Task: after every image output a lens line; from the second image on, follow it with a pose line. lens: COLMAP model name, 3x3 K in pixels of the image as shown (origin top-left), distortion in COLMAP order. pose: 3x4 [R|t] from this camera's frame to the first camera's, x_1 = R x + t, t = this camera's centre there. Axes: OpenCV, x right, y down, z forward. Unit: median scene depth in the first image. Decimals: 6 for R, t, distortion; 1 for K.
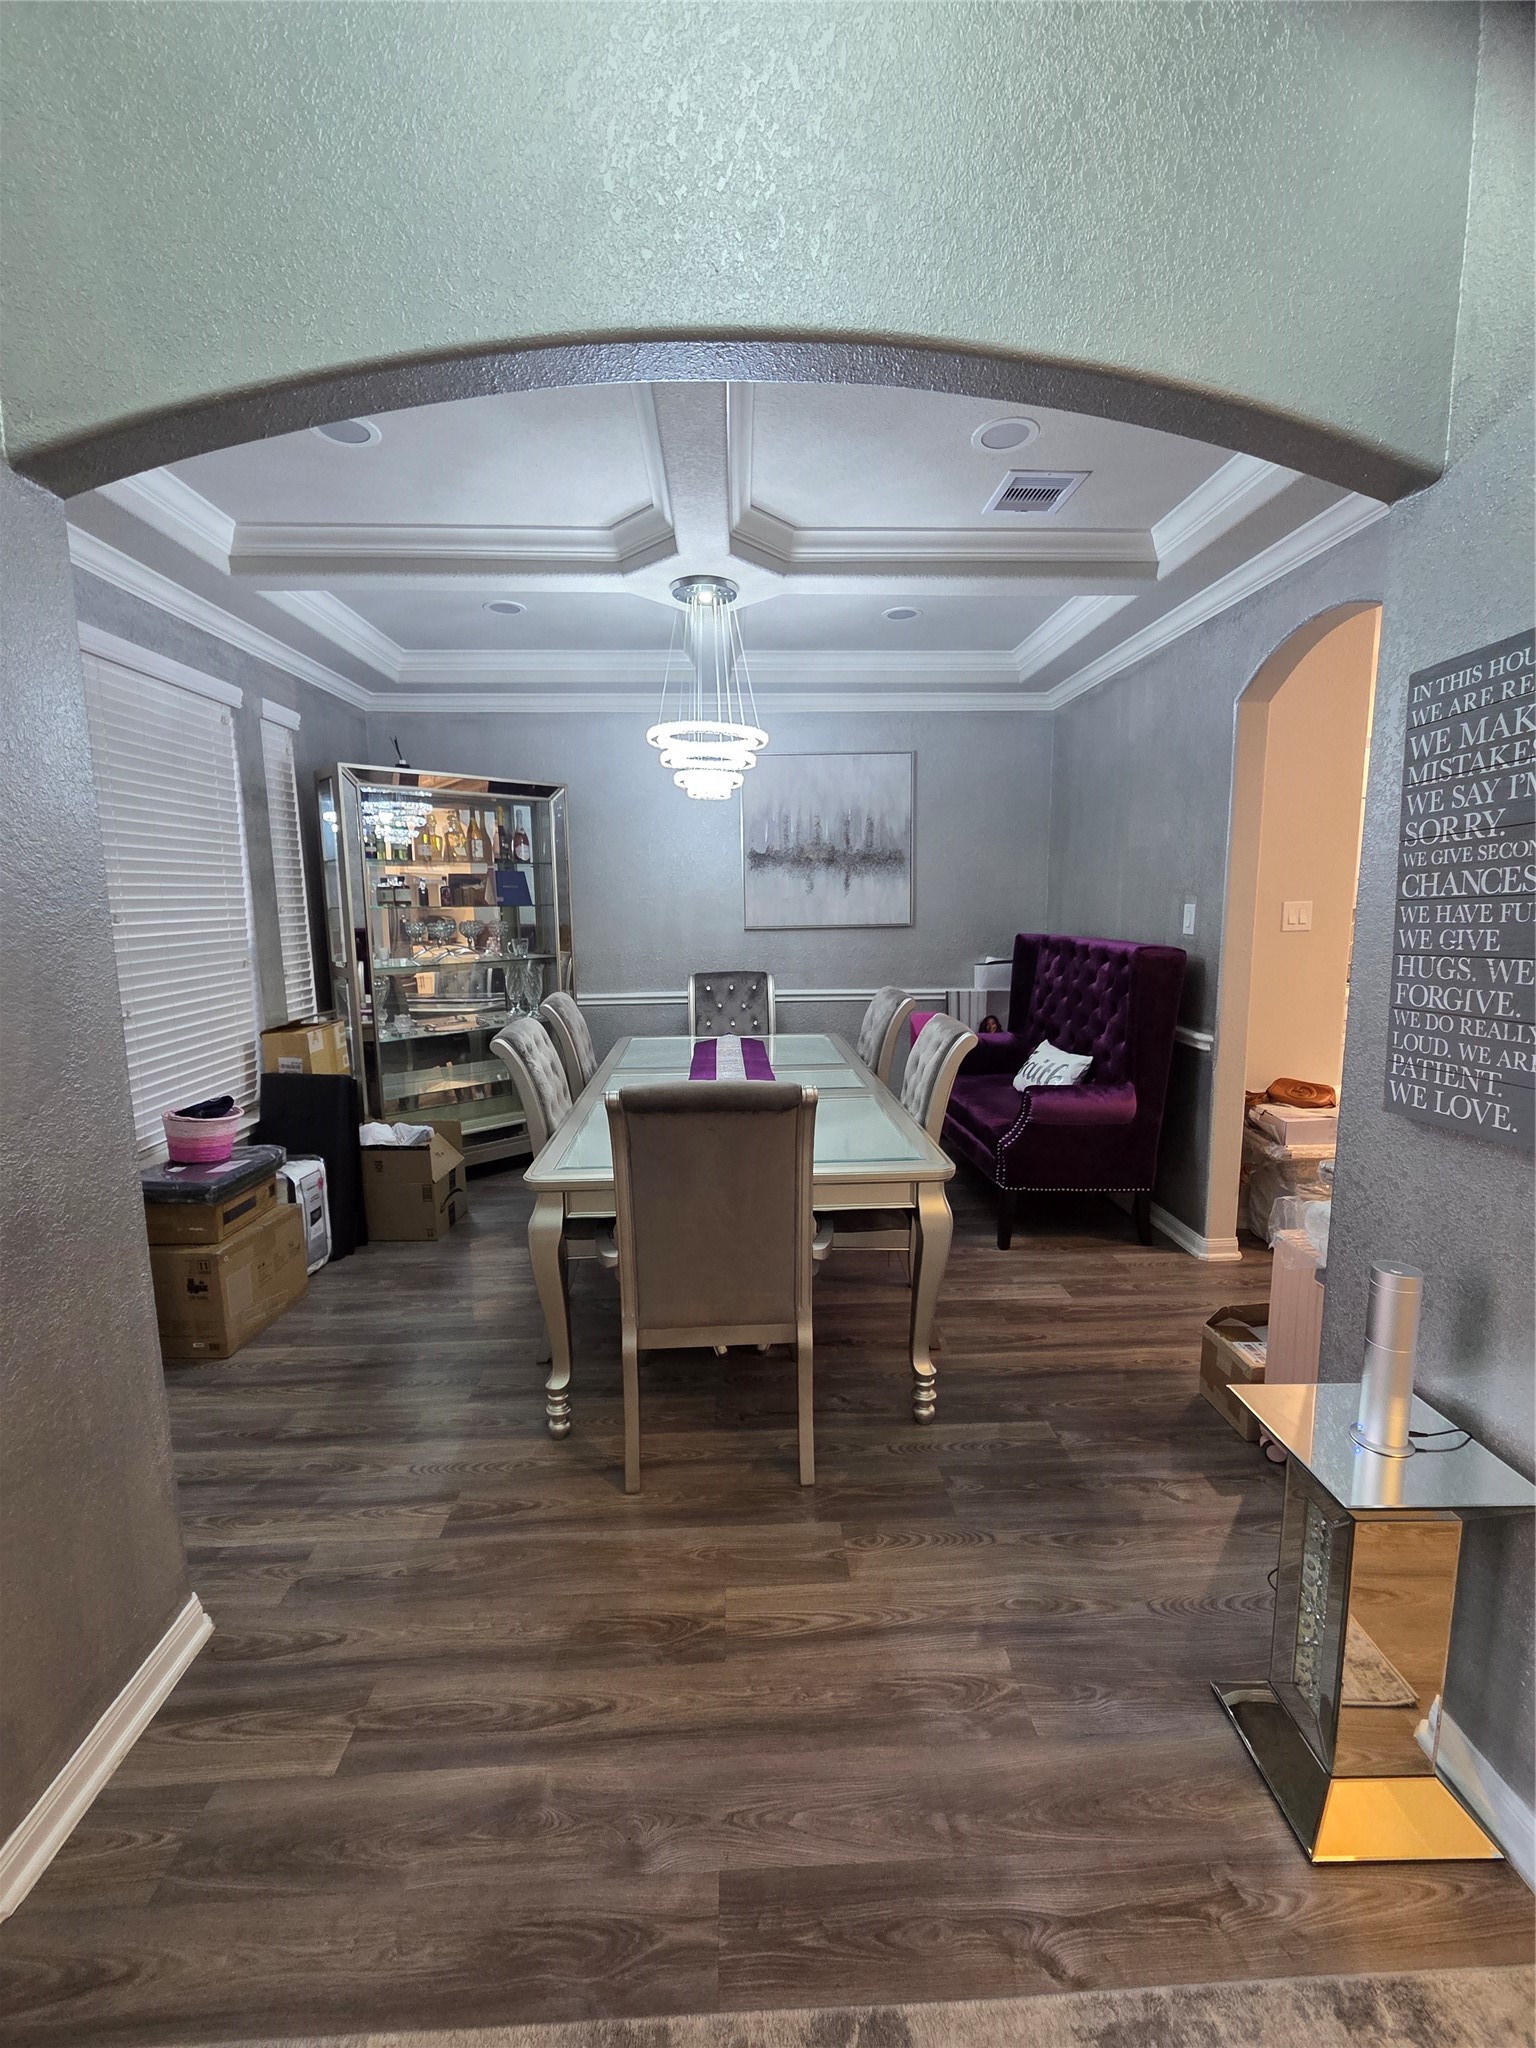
lens RADIAL K [[842.6, 0, 763.4], [0, 842.6, 1013.5], [0, 0, 1]] dist [-0.001432, -0.000693]
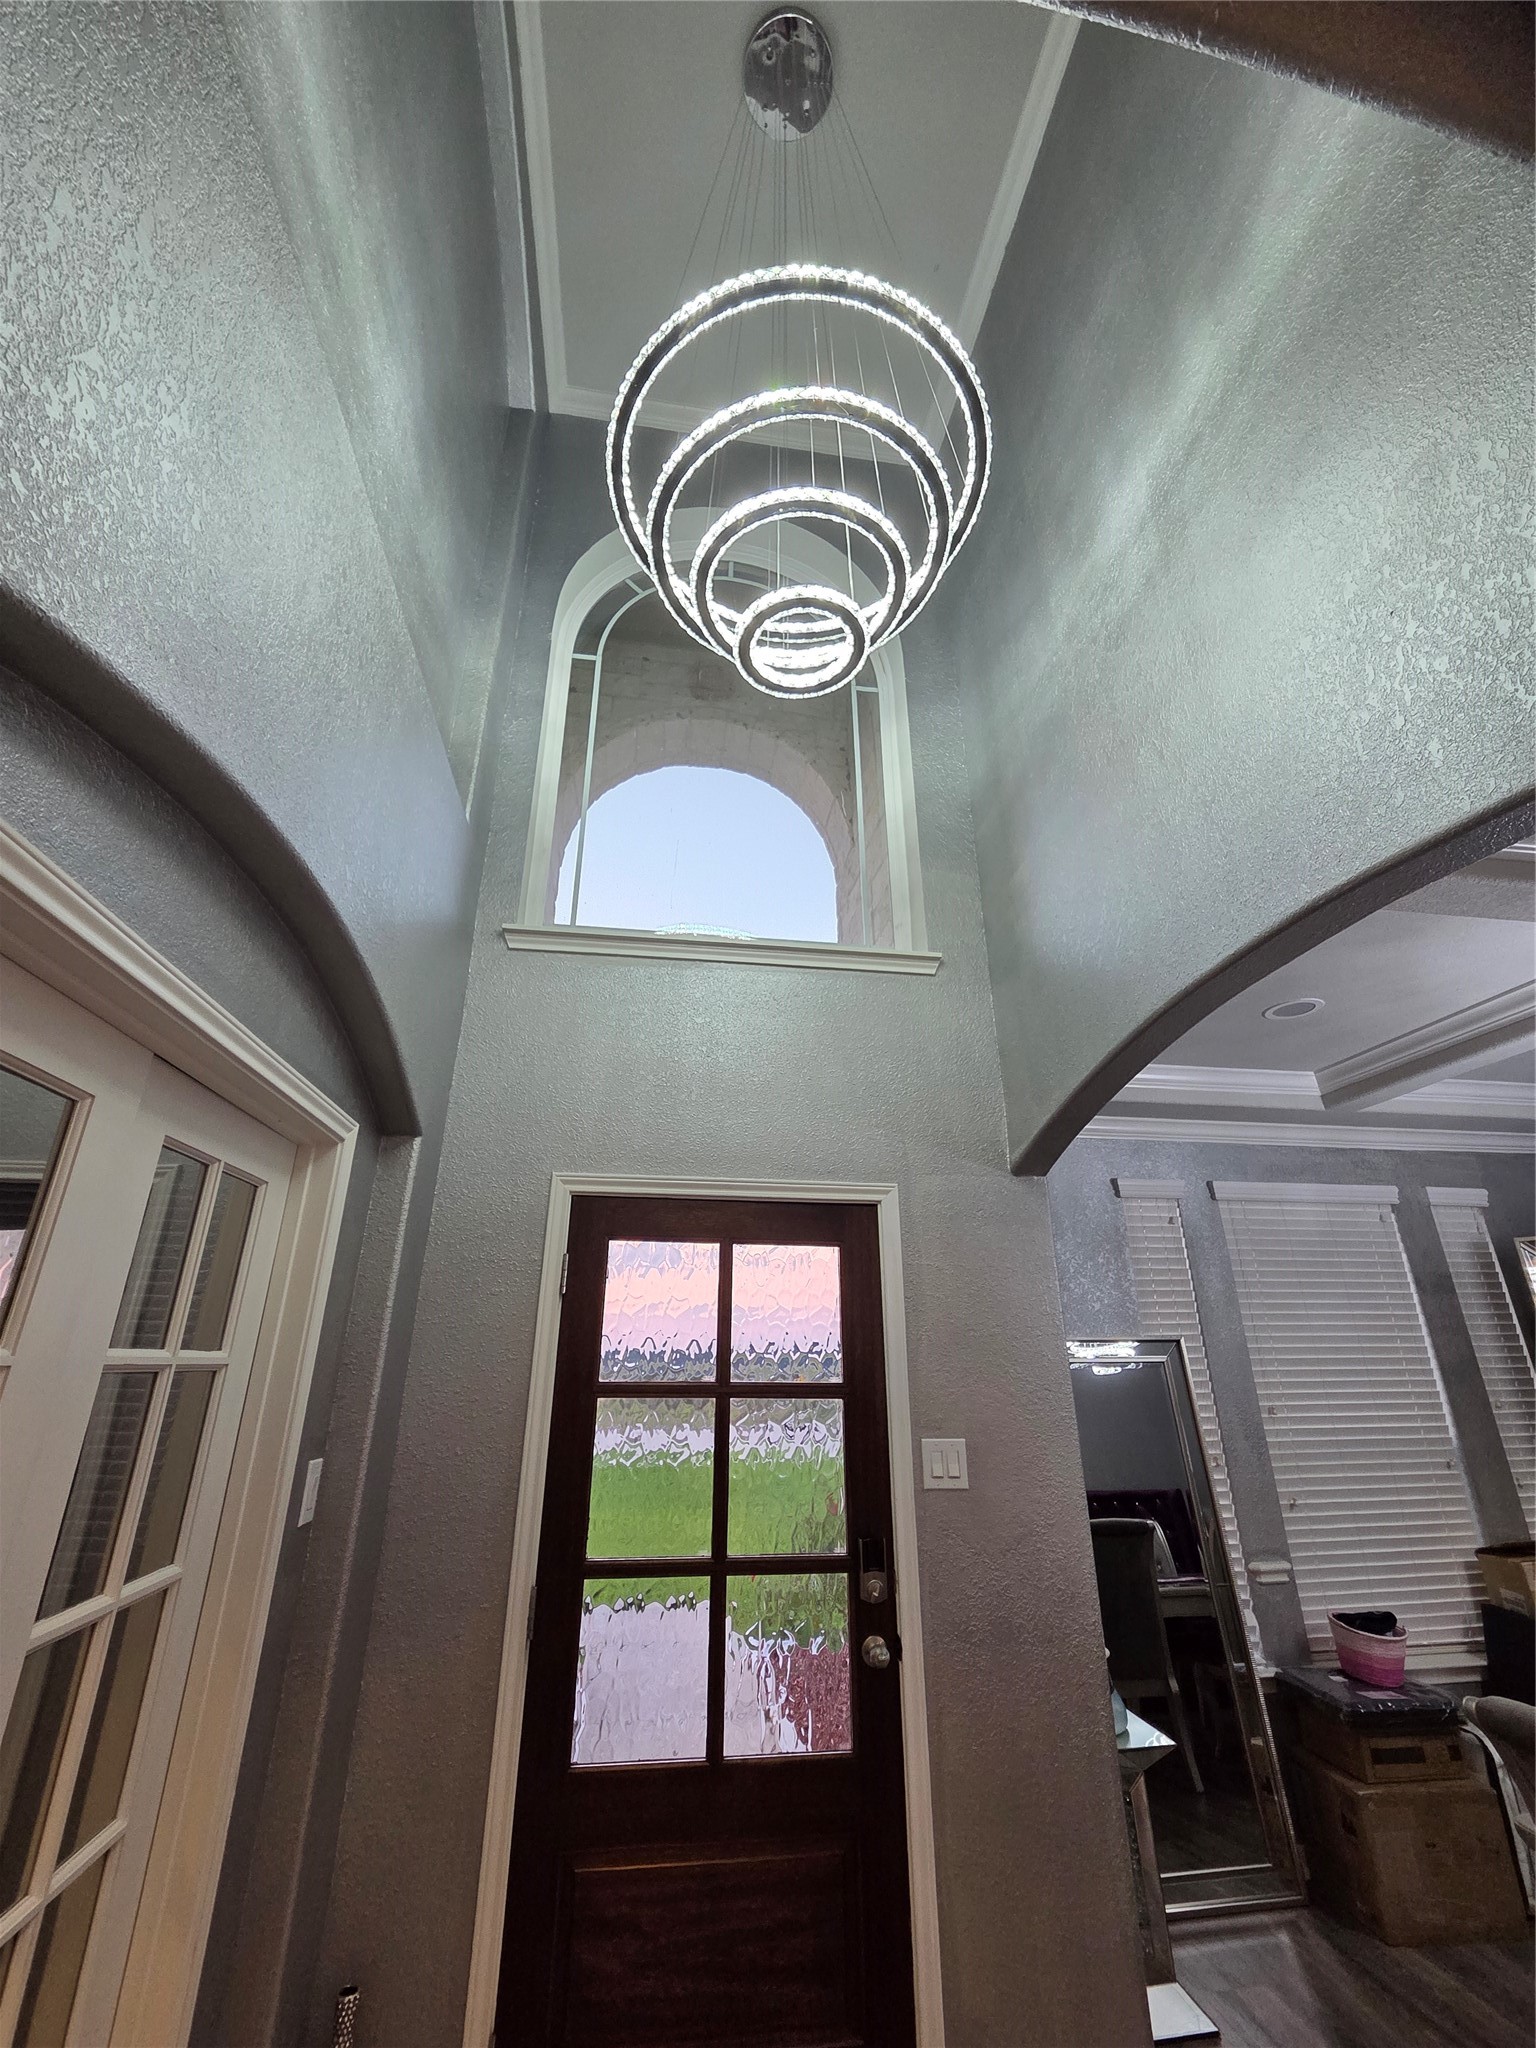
lens RADIAL K [[842.6, 0, 765.6], [0, 842.6, 1022.3], [0, 0, 1]] dist [-0.001432, -0.000693]
pose [[0.124086, -0.365457, -0.922521, 0.371607], [-0.137019, 0.914489, -0.380705, -0.050285], [0.982766, 0.173643, 0.063401, 0.084331]]
